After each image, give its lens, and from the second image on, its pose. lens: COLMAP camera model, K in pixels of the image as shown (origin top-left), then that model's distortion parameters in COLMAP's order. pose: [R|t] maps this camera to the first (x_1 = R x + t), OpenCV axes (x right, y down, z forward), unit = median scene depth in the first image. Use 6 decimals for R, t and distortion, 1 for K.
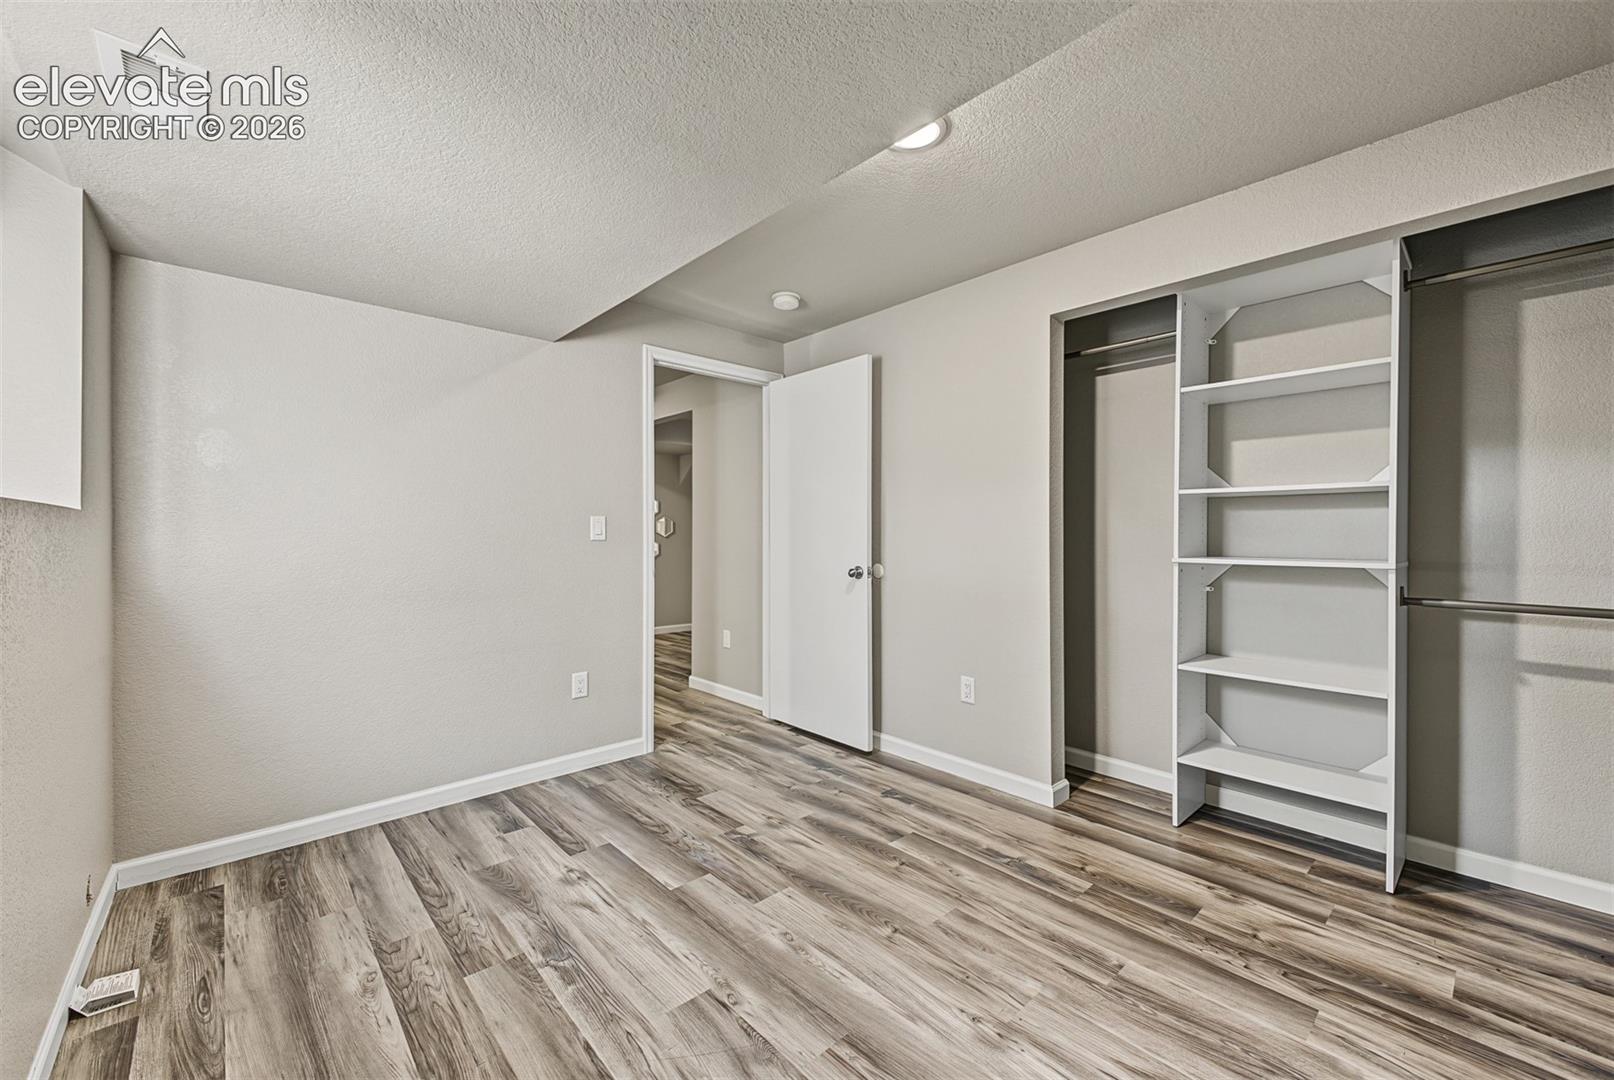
lens RADIAL K [[658.2, 0, 814.1], [0, 658.2, 530.8], [0, 0, 1]] dist [0.072533, -0.000368]
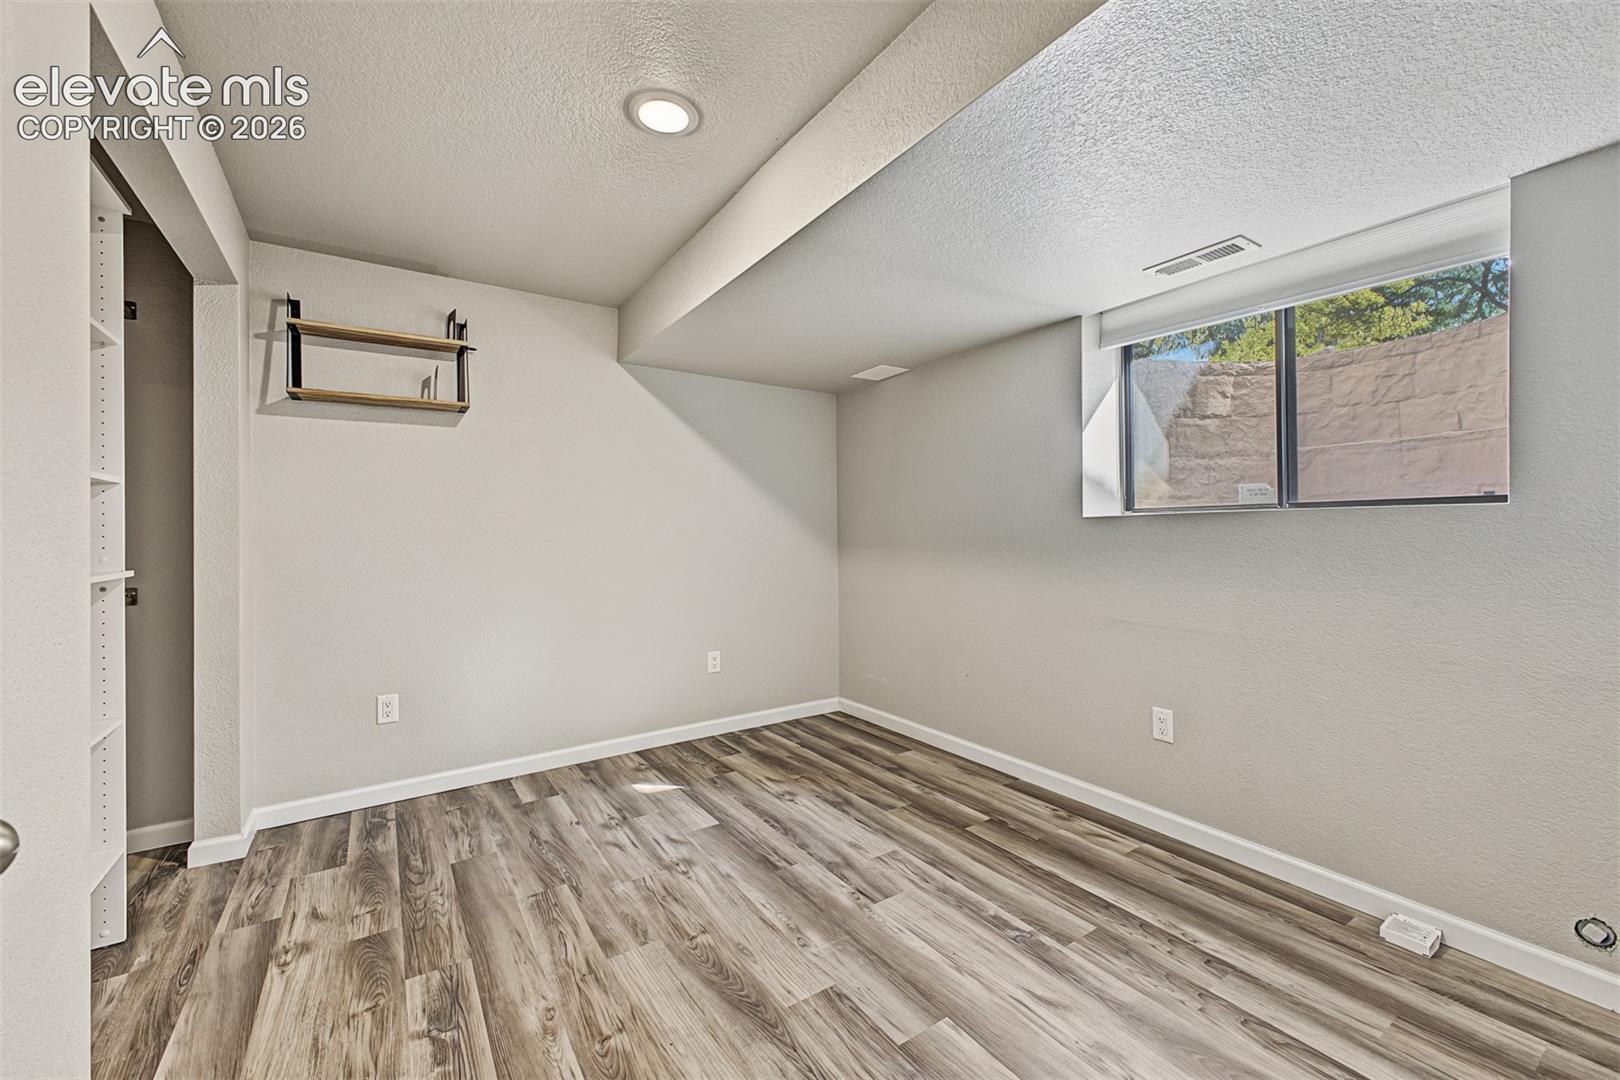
lens RADIAL K [[660.7, 0, 817.2], [0, 660.7, 530.7], [0, 0, 1]] dist [0.072533, -0.000368]
pose [[-0.988567, 0.011406, 0.150350, -0.221751], [0.010544, 0.999923, -0.006532, 0.010985], [-0.150413, -0.004872, -0.988611, 2.030925]]
